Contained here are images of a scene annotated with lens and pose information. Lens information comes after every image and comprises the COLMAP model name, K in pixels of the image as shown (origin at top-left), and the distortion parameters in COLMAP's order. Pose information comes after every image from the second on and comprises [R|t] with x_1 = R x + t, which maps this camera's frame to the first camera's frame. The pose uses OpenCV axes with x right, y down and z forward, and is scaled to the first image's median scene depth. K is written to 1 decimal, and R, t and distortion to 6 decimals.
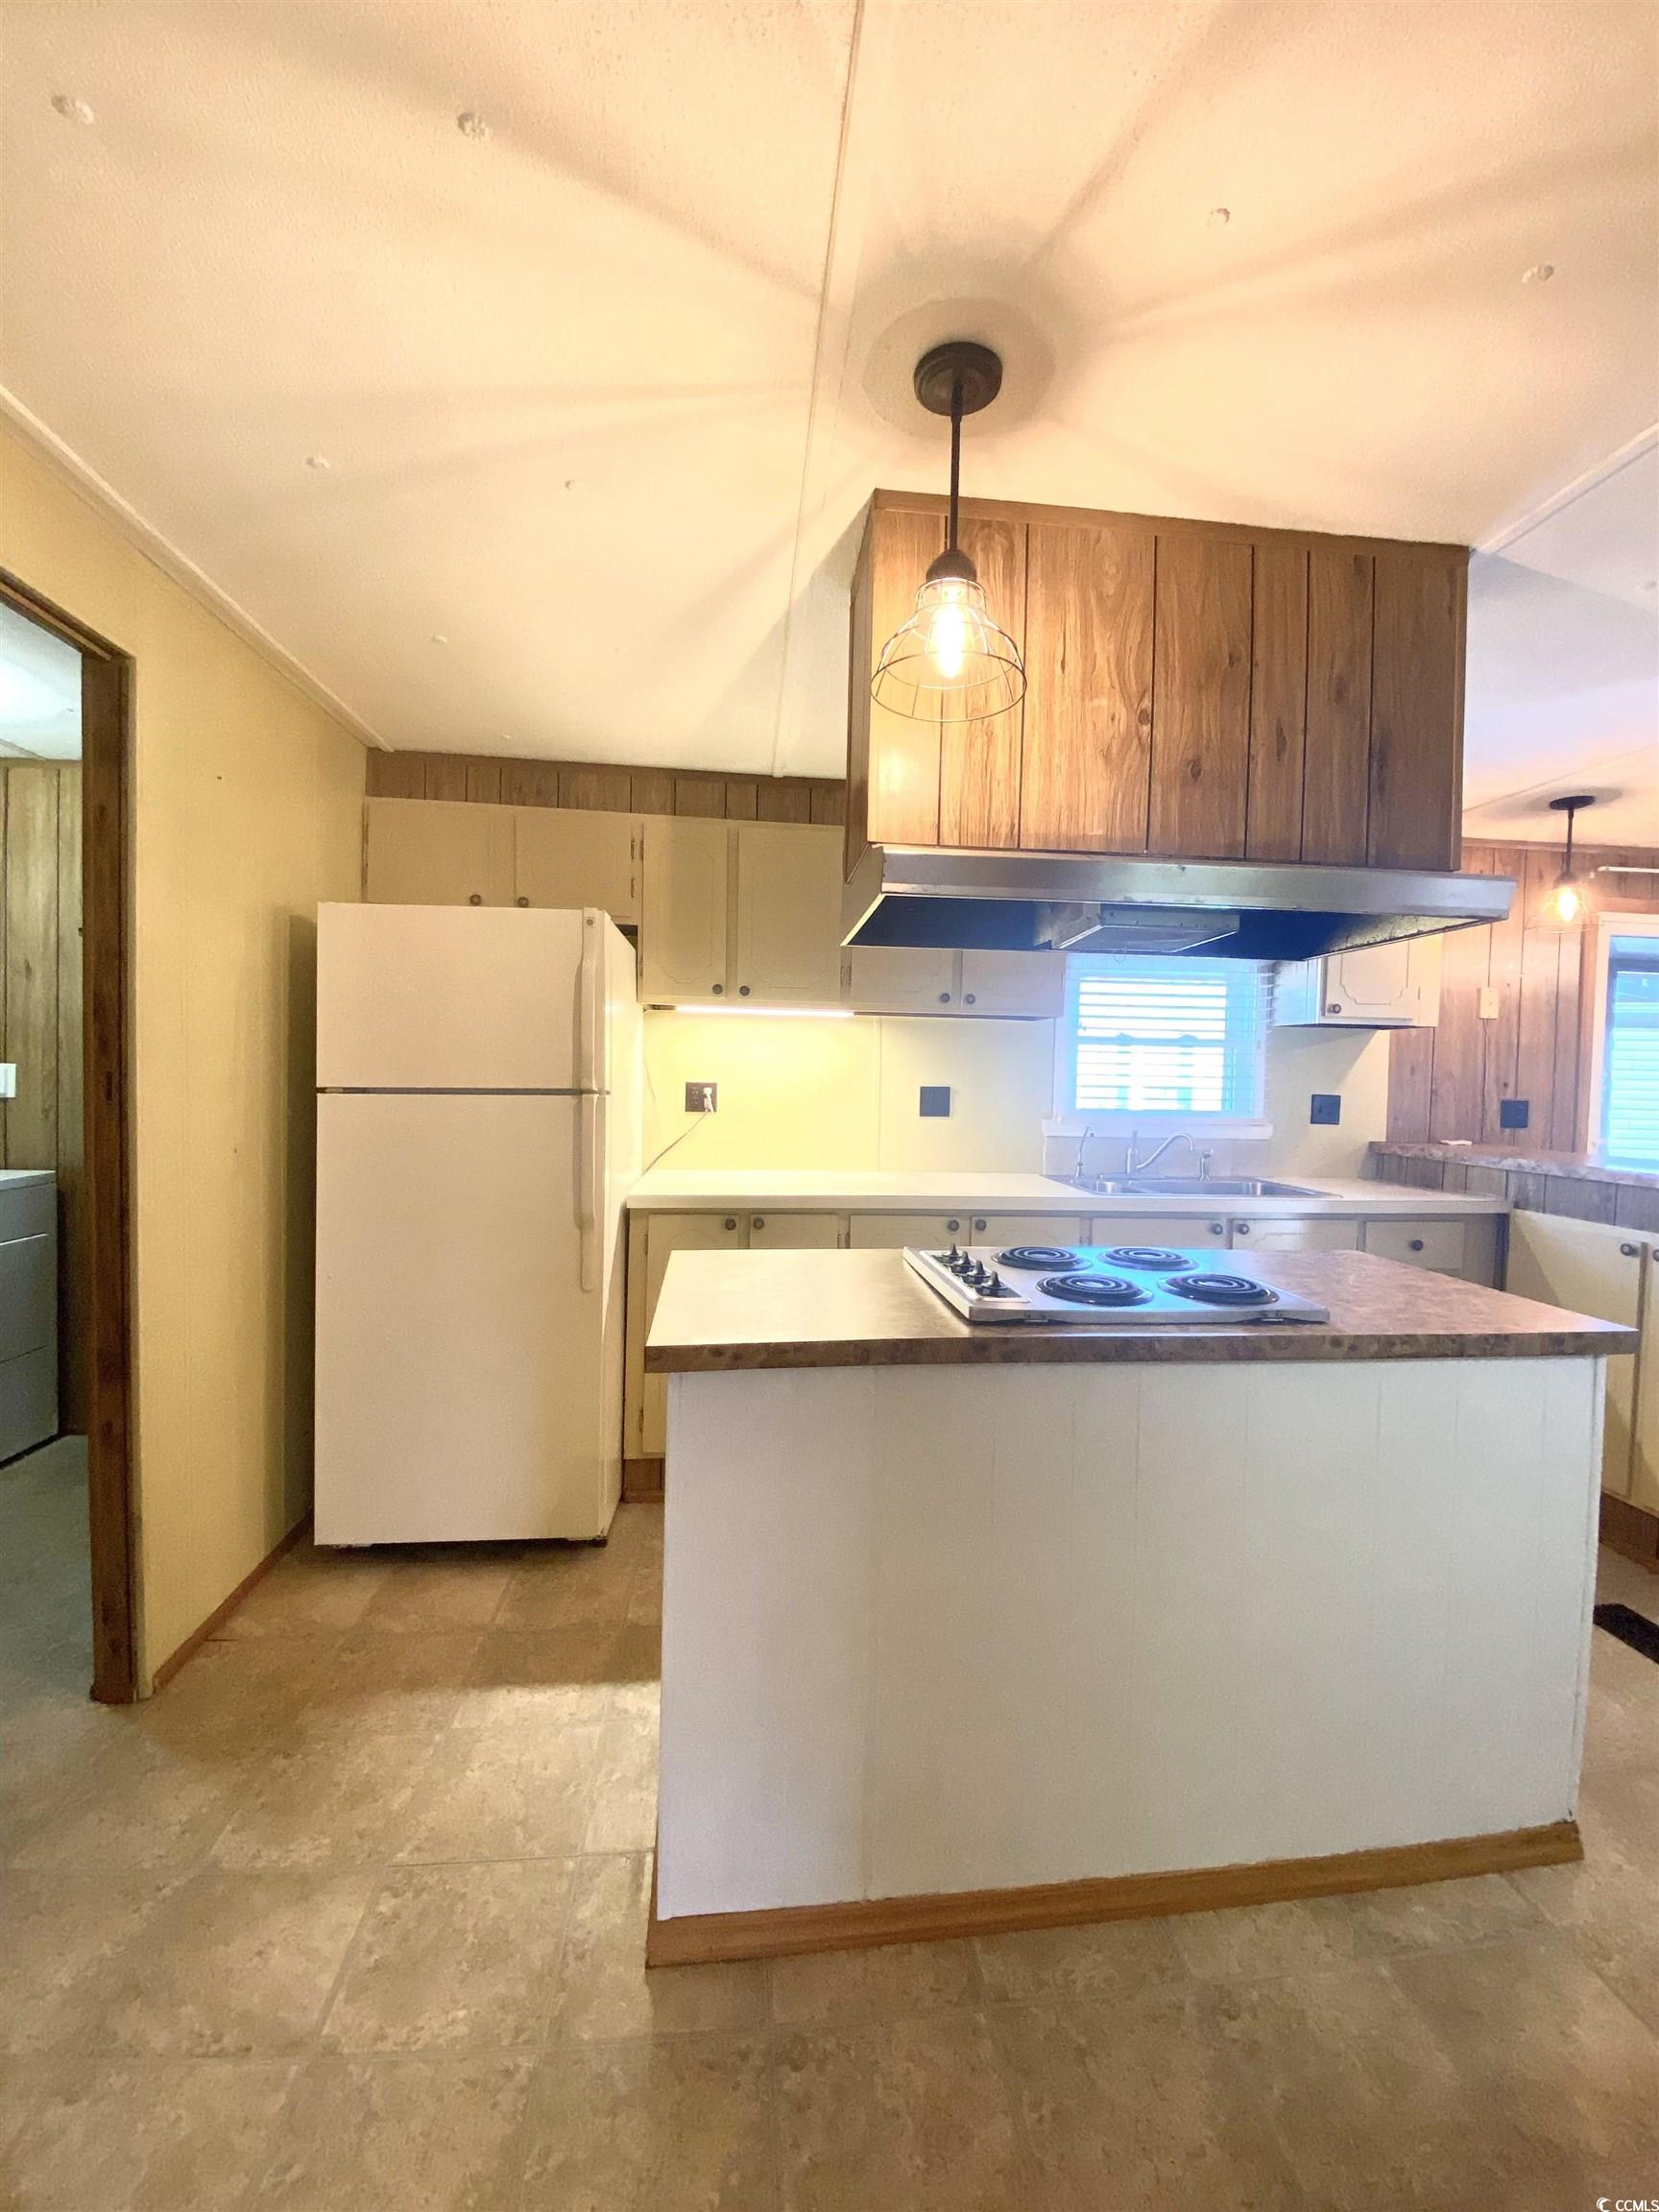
lens RADIAL K [[887.9, 0, 829.5], [0, 887.9, 1106.0], [0, 0, 1]] dist [0.022536, -0.022236]
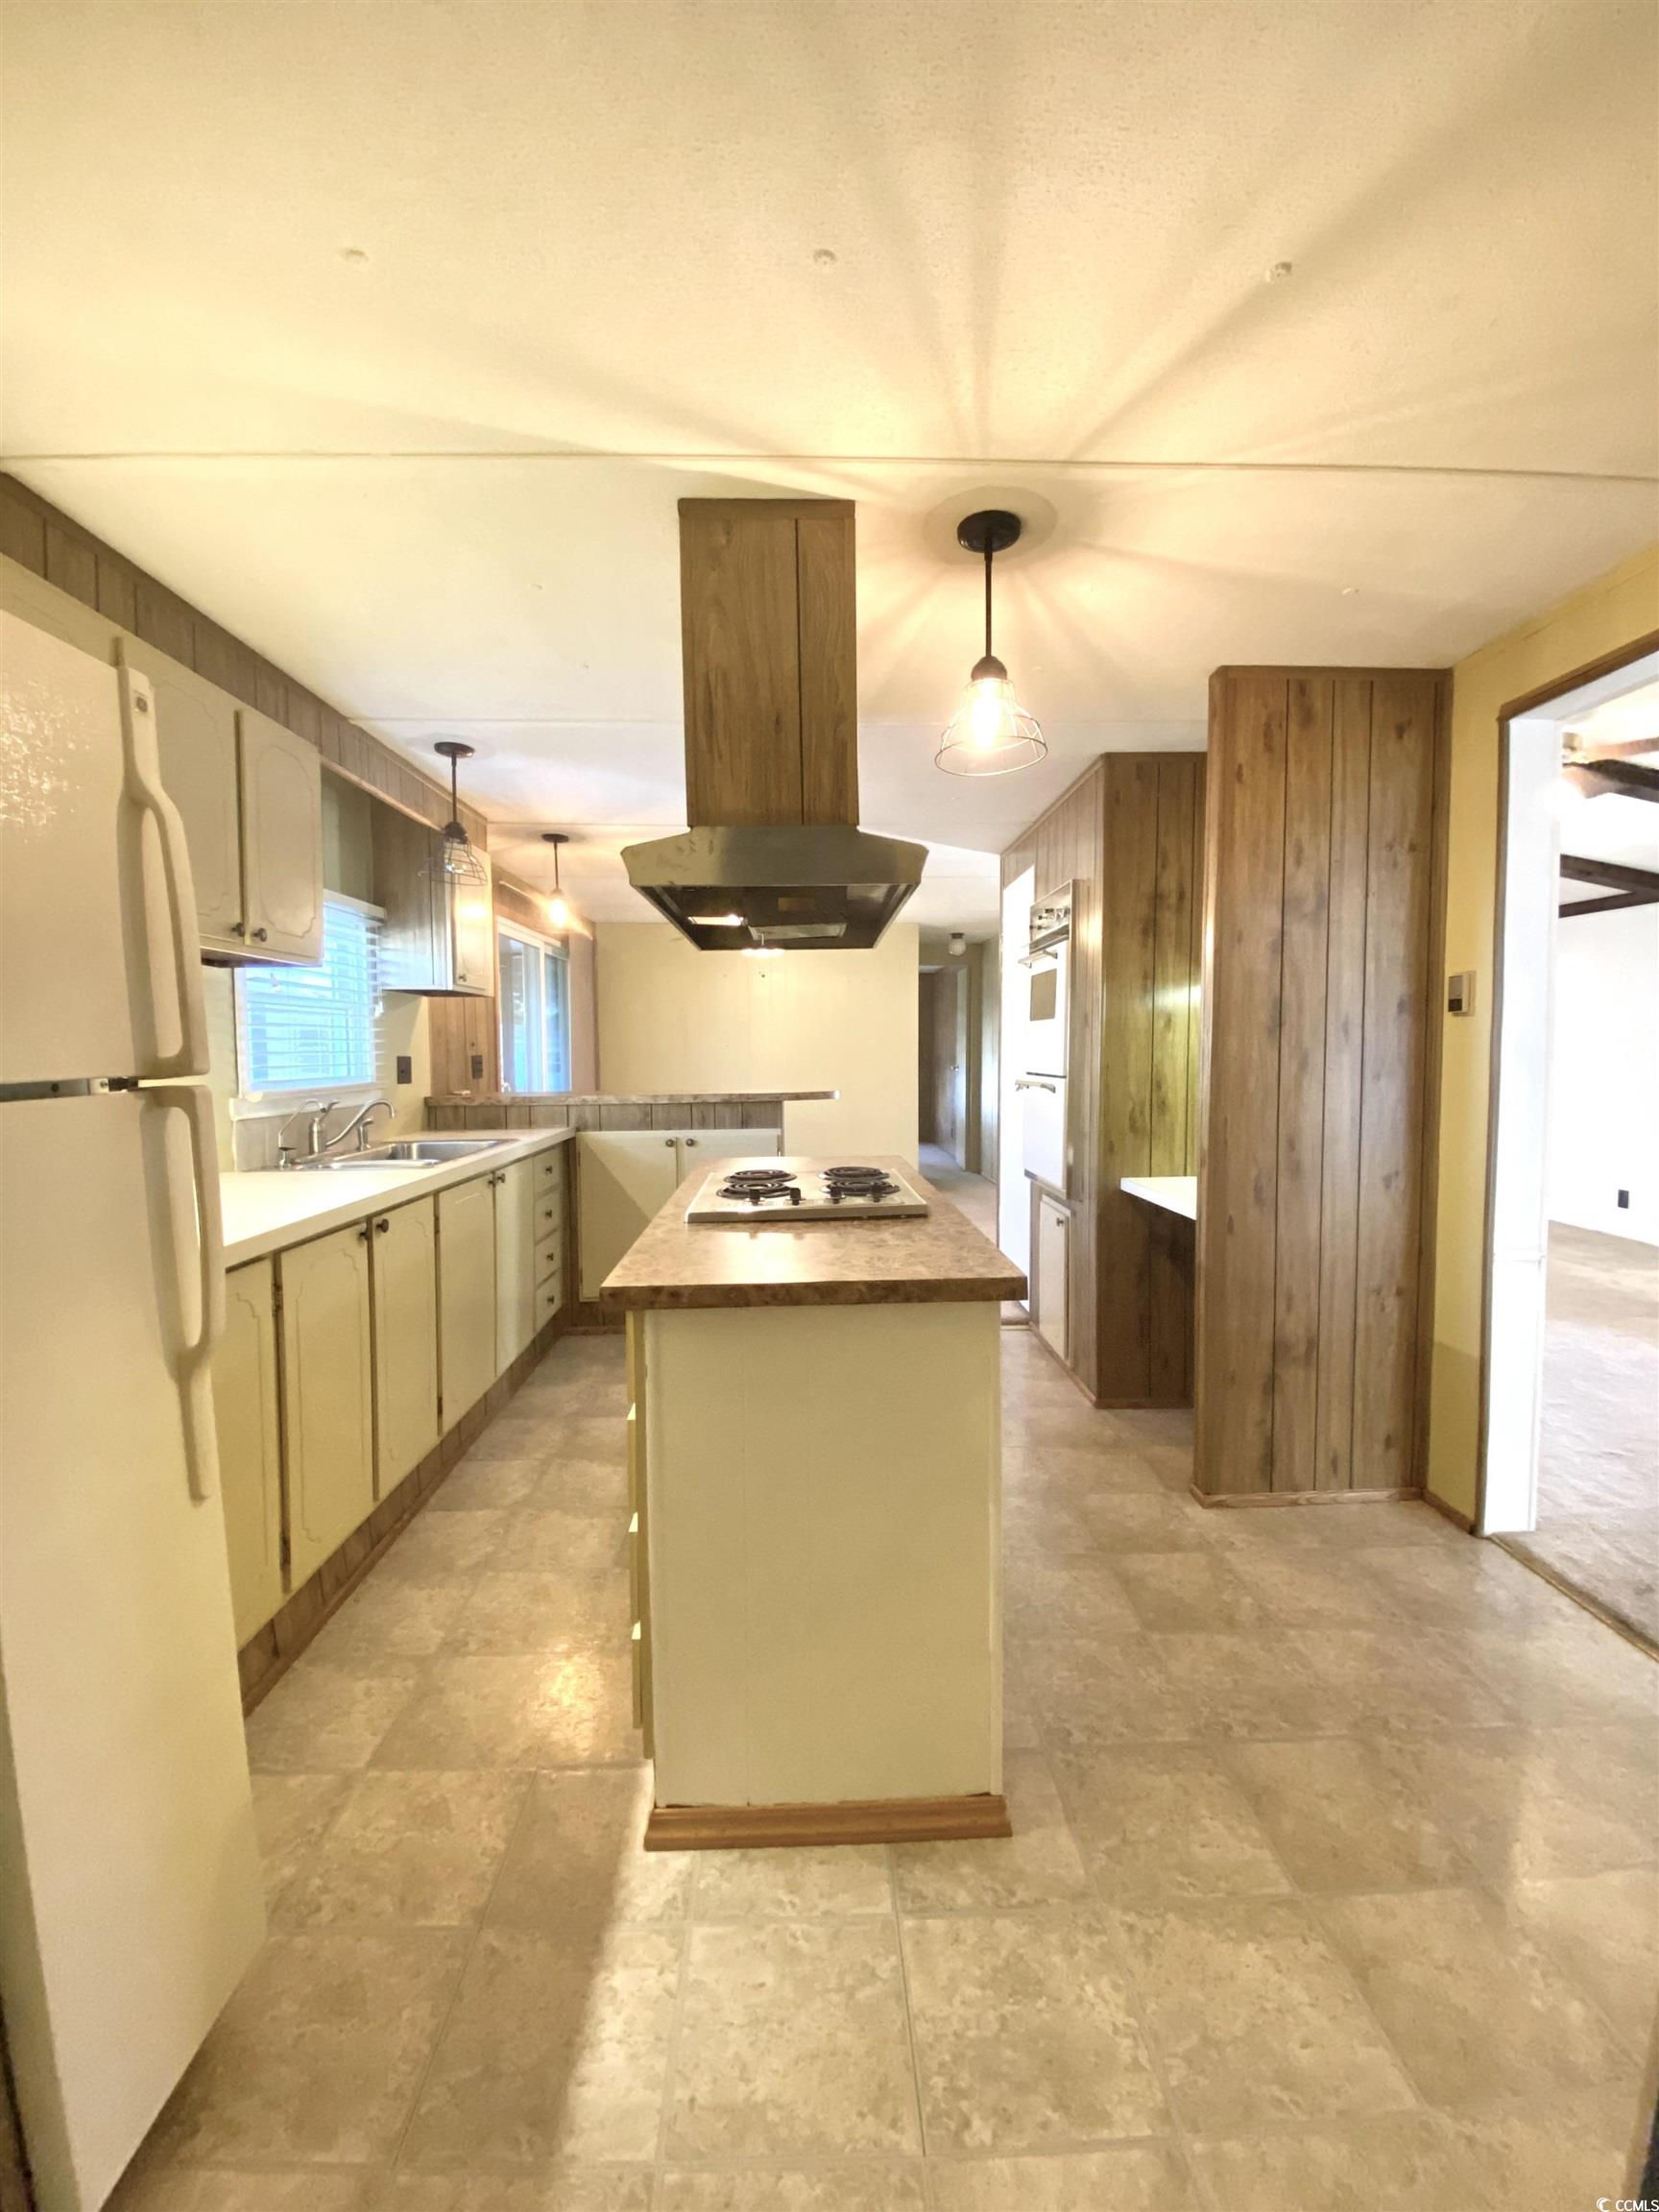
lens RADIAL K [[888.9, 0, 829.5], [0, 888.9, 1106.0], [0, 0, 1]] dist [0.000185, -0.013924]
pose [[0.077078, -0.088115, 0.993124, -1.086377], [0.048361, 0.995245, 0.084550, -0.043054], [-0.995852, 0.041511, 0.080972, 0.959868]]
